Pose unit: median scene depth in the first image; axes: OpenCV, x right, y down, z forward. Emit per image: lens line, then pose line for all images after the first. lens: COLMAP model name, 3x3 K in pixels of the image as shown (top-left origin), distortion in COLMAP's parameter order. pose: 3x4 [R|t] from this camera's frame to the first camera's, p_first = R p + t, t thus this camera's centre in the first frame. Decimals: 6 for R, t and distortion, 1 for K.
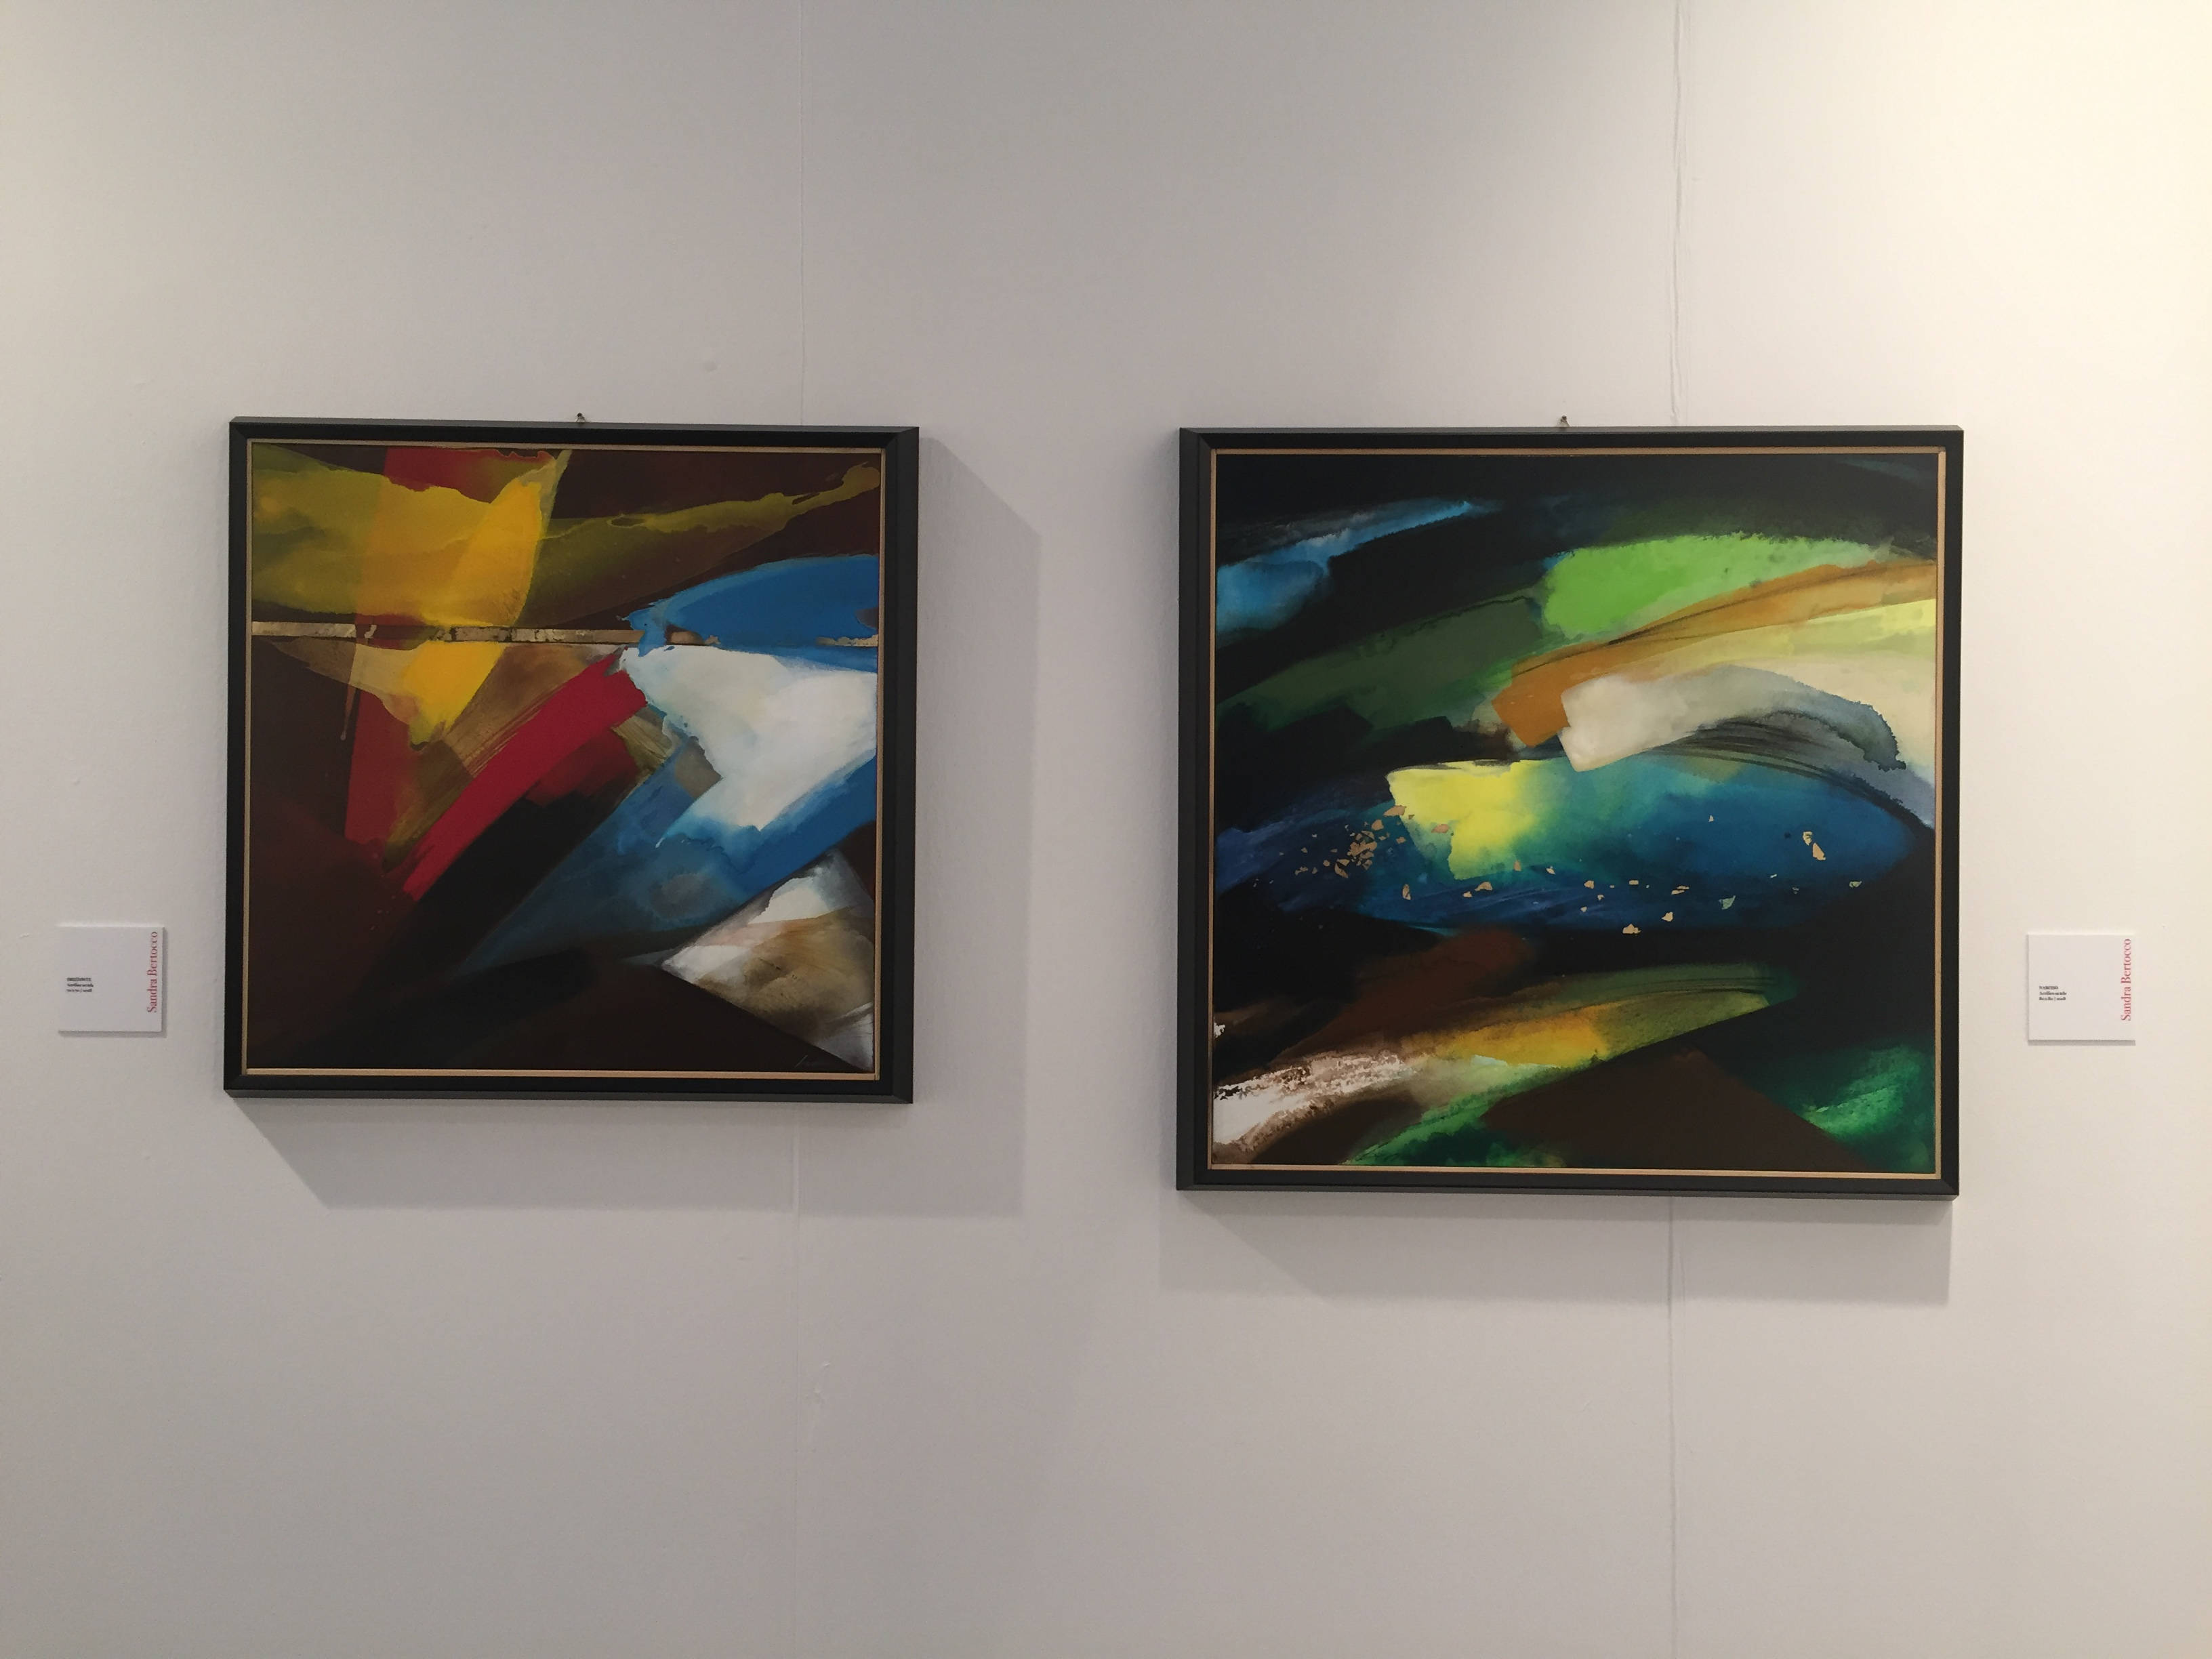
lens RADIAL K [[1880.8, 0, 1096.7], [0, 1880.8, 829.0], [0, 0, 1]] dist [0.081379, -0.100389]
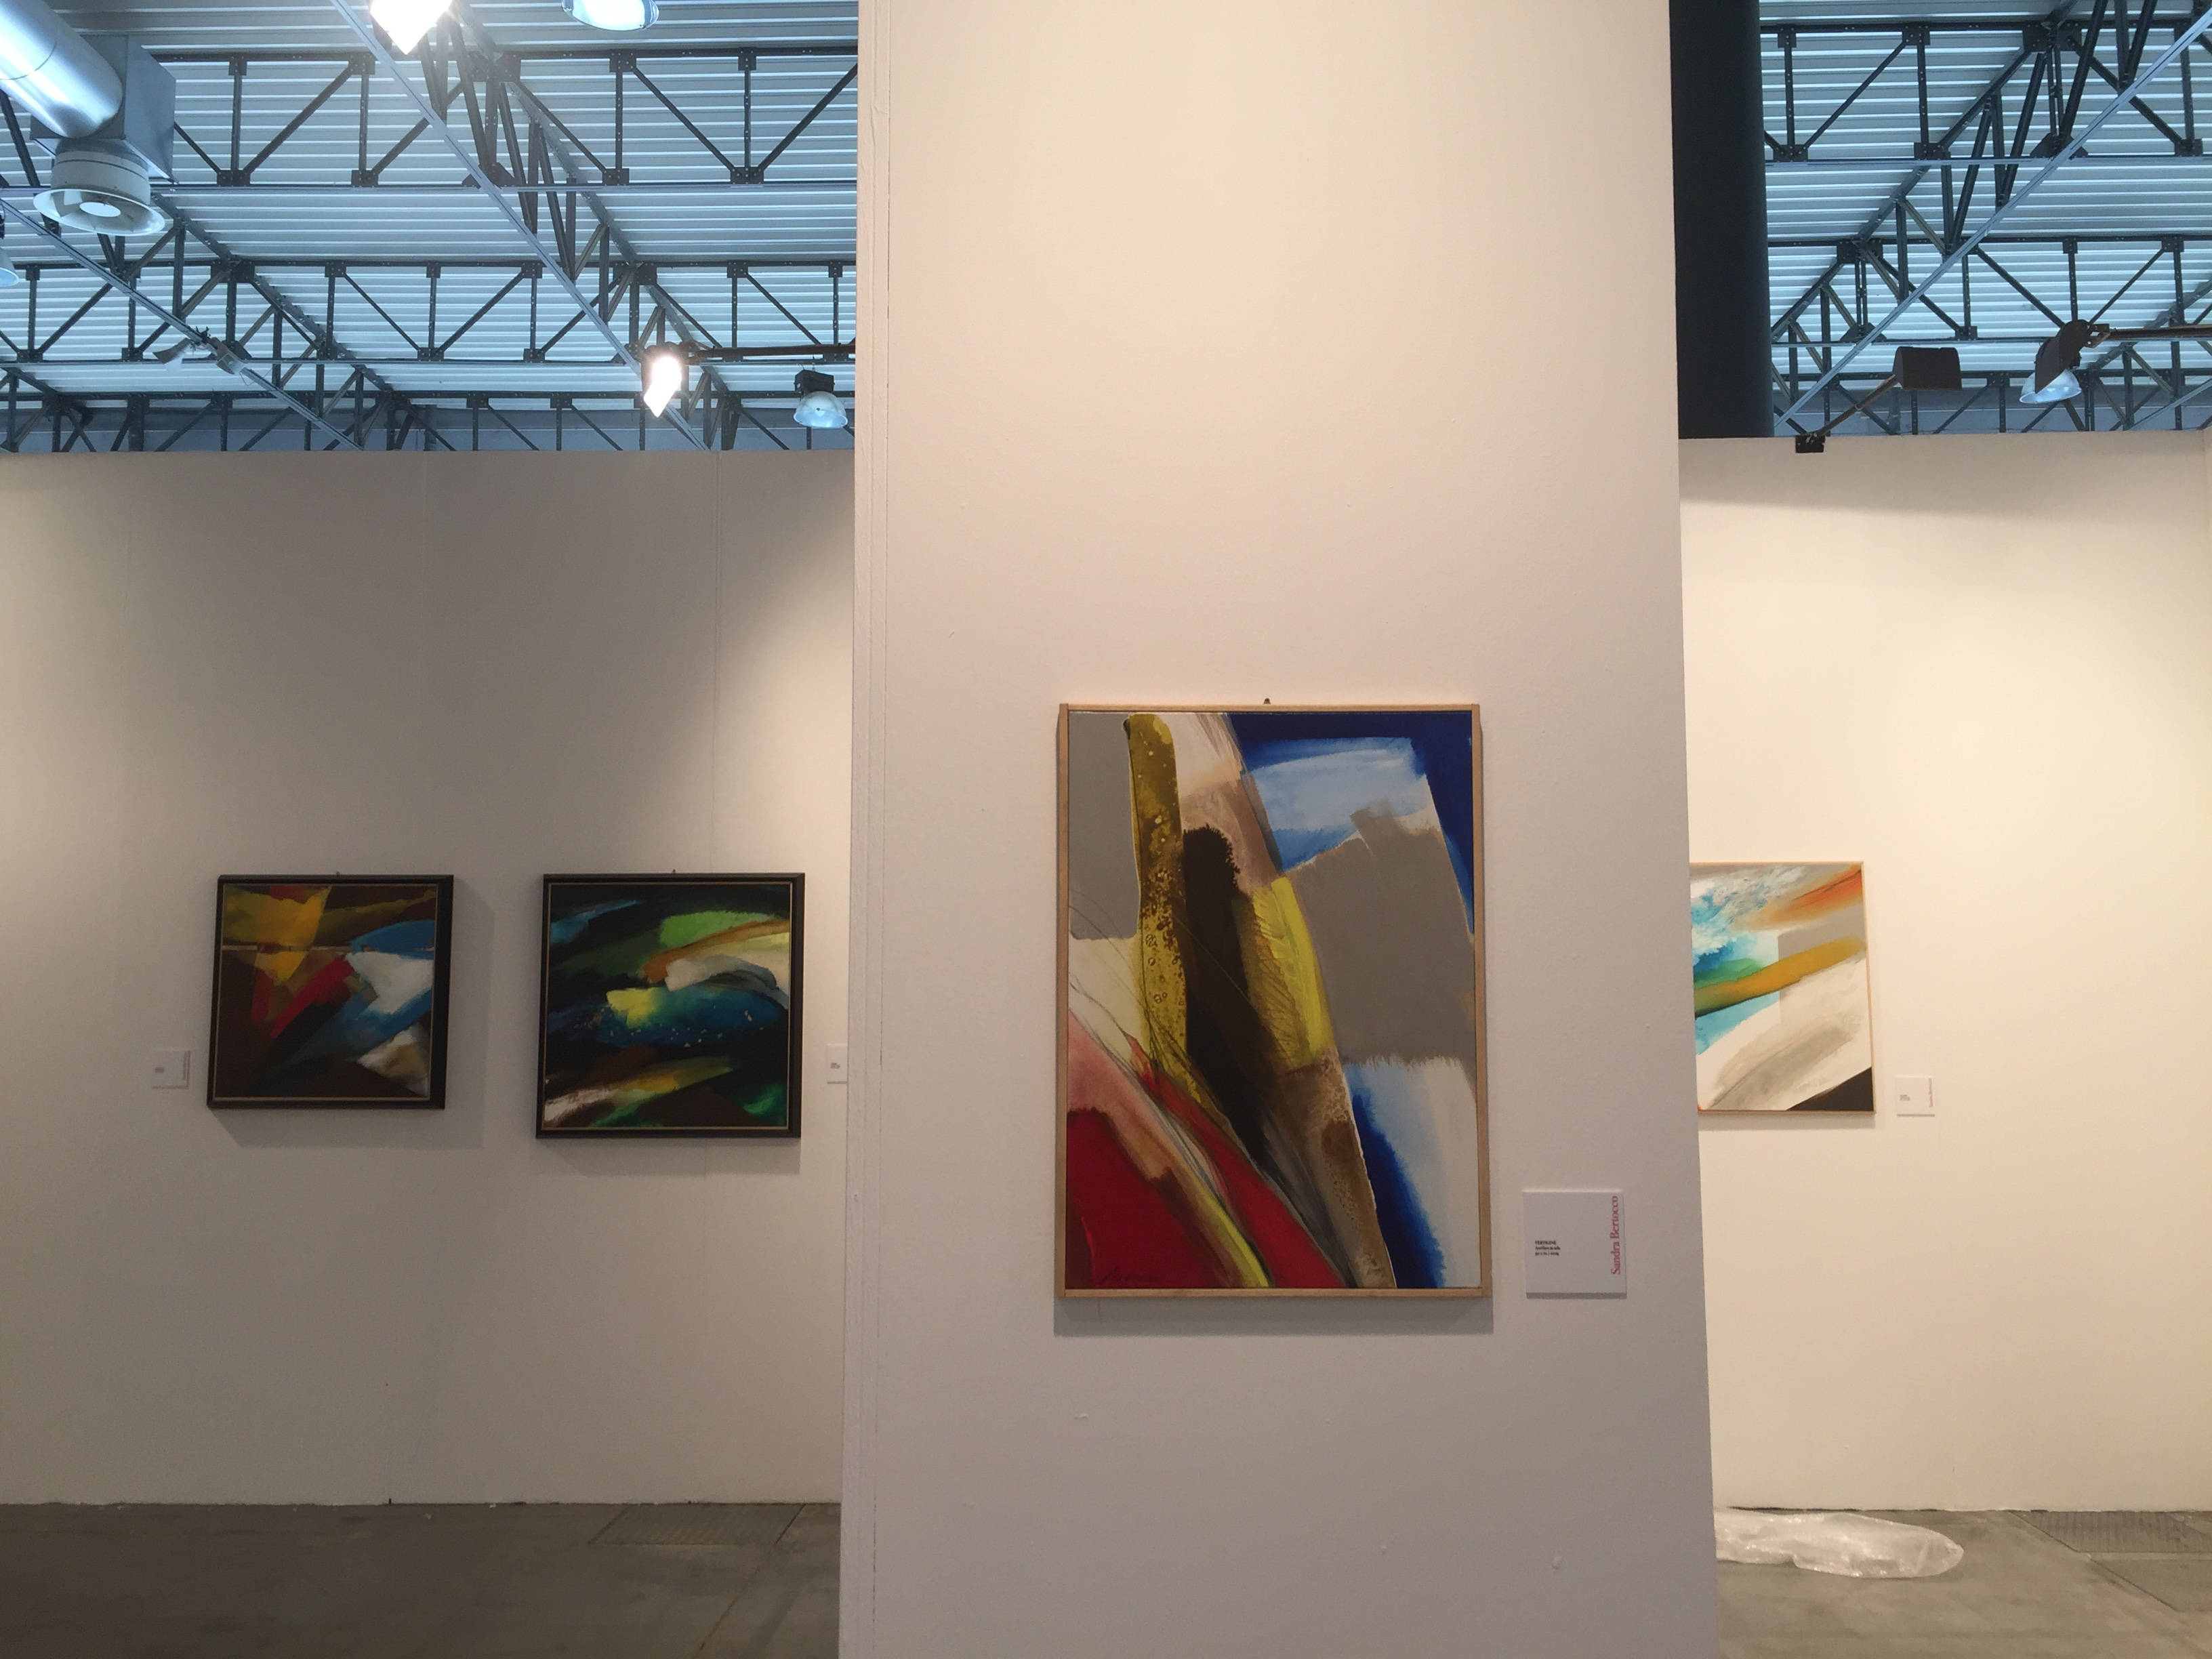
lens RADIAL K [[1880.8, 0, 1113.4], [0, 1880.8, 840.5], [0, 0, 1]] dist [0.081379, -0.100389]
pose [[0.999656, -0.009570, -0.024411, 1.013867], [0.007250, 0.995598, -0.093449, 0.015595], [0.025198, 0.093240, 0.995325, -1.926317]]
